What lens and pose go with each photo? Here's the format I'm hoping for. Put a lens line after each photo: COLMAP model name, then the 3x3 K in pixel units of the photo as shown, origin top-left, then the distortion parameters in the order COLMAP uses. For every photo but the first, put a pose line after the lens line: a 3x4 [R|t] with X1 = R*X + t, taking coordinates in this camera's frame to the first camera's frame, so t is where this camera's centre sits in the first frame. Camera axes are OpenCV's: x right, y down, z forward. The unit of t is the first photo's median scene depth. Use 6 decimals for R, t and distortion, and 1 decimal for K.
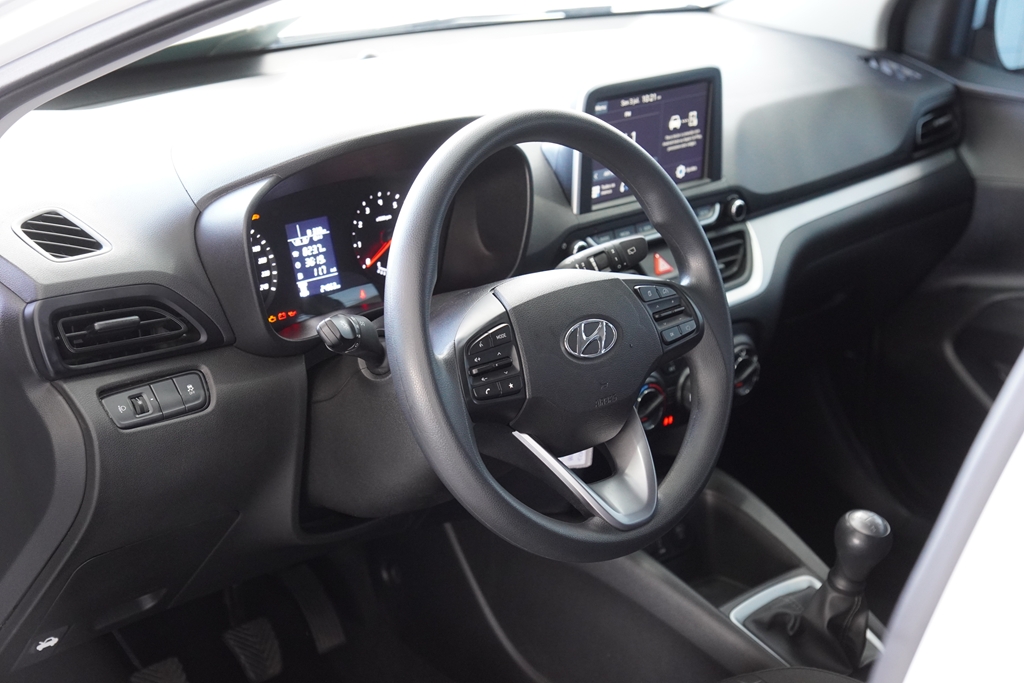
lens RADIAL K [[2032.5, 0, 510.5], [0, 2032.5, 347.9], [0, 0, 1]] dist [0.427518, 0.000000]
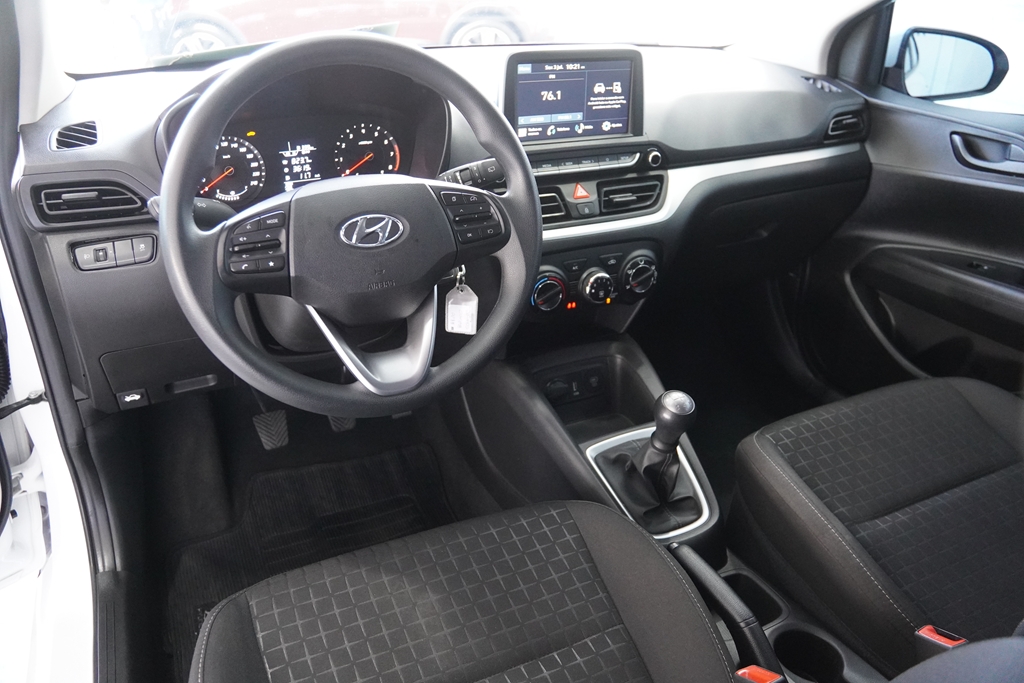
lens RADIAL K [[785.2, 0, 509.5], [0, 785.2, 343.2], [0, 0, 1]] dist [-0.124842, 0.059691]
pose [[0.934791, 0.129460, -0.330765, 0.230758], [-0.089426, 0.986996, 0.133576, -0.006710], [0.343757, -0.095286, 0.934212, 0.516143]]
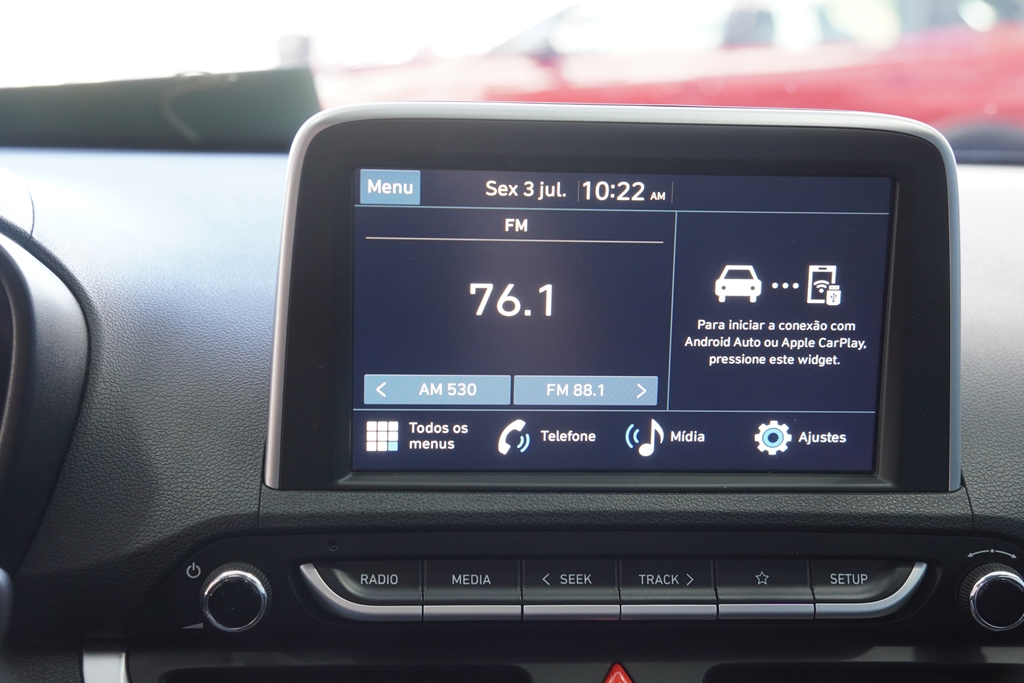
lens RADIAL K [[1475.5, 0, 511.5], [0, 1475.5, 337.4], [0, 0, 1]] dist [0.142655, 0.000000]
pose [[0.744225, 0.088368, -0.662057, 0.226130], [-0.207879, 0.972625, -0.103858, -0.073841], [0.634756, 0.214921, 0.742222, 0.855435]]
